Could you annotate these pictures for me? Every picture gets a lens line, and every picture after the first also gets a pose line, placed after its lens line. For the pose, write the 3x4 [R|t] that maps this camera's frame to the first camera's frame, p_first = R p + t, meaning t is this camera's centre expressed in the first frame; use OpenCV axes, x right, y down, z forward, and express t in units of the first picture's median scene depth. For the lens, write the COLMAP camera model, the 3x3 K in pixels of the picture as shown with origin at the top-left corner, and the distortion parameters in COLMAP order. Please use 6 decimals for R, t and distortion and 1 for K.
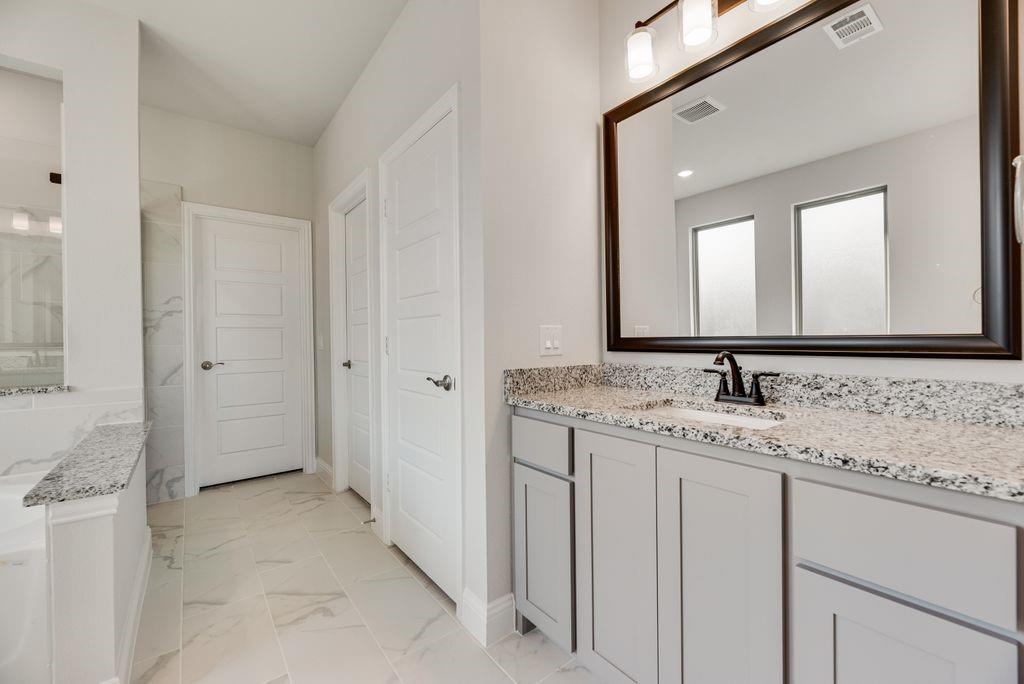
lens RADIAL K [[418.6, 0, 513.4], [0, 418.6, 343.9], [0, 0, 1]] dist [0.000590, 0.000092]
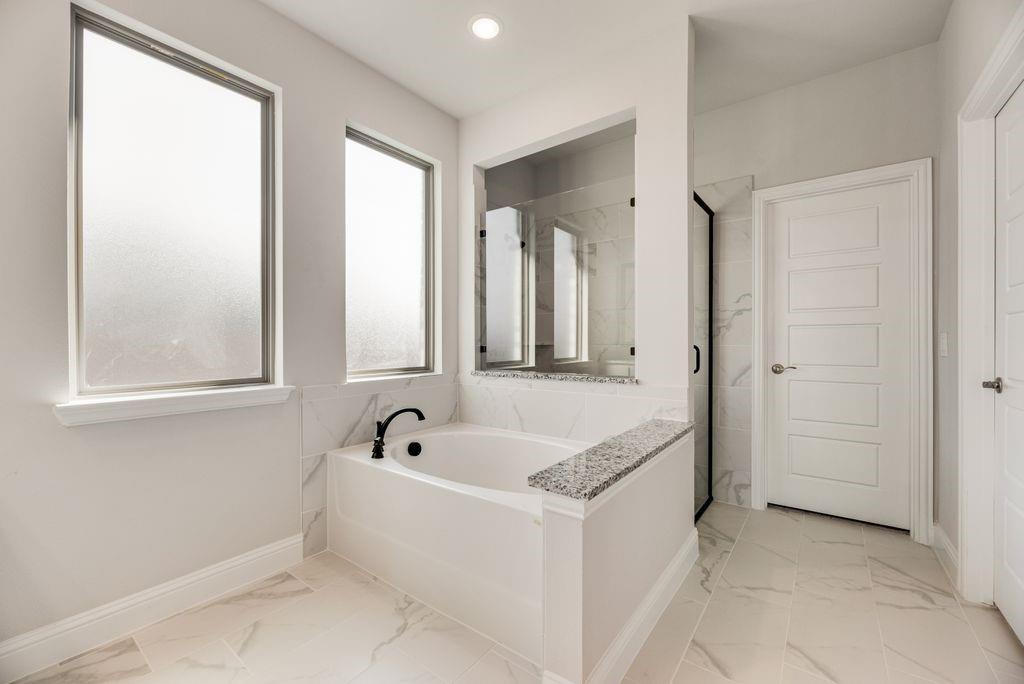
lens RADIAL K [[418.6, 0, 513.4], [0, 418.6, 343.9], [0, 0, 1]] dist [0.000590, 0.000092]
pose [[0.265050, 0.014013, -0.964133, -0.029018], [-0.013689, 0.999848, 0.010769, -0.003157], [0.964138, 0.010343, 0.265201, 0.240665]]
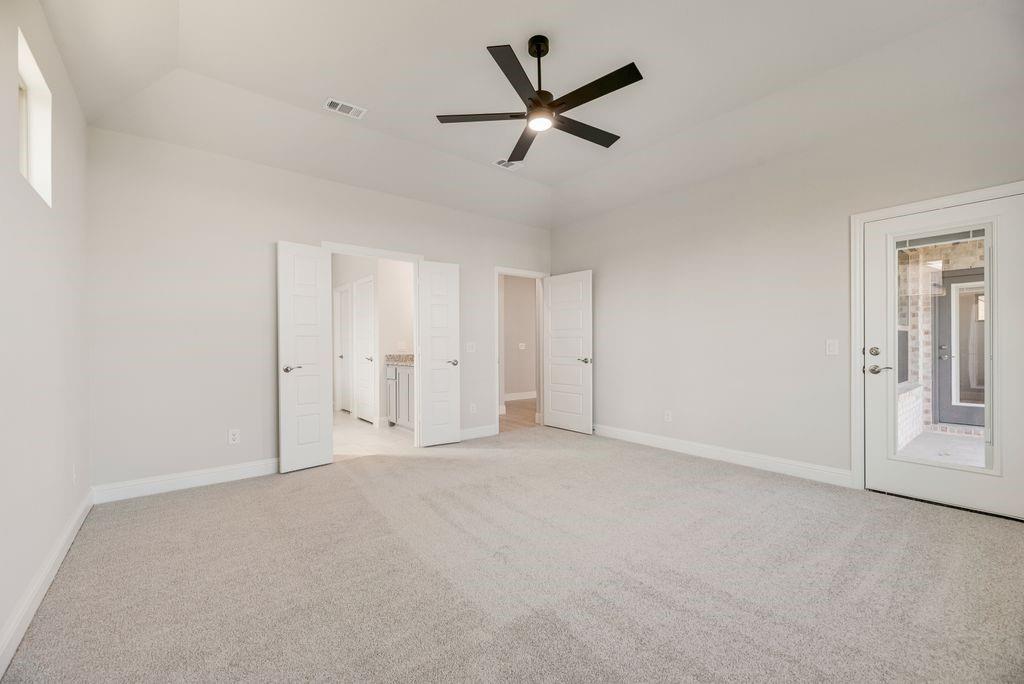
lens RADIAL K [[418.6, 0, 513.4], [0, 418.6, 343.9], [0, 0, 1]] dist [0.000590, 0.000092]
pose [[0.999851, 0.000012, 0.017276, 0.556264], [0.000243, 0.999891, -0.014743, 0.011117], [-0.017274, 0.014745, 0.999742, -1.440208]]
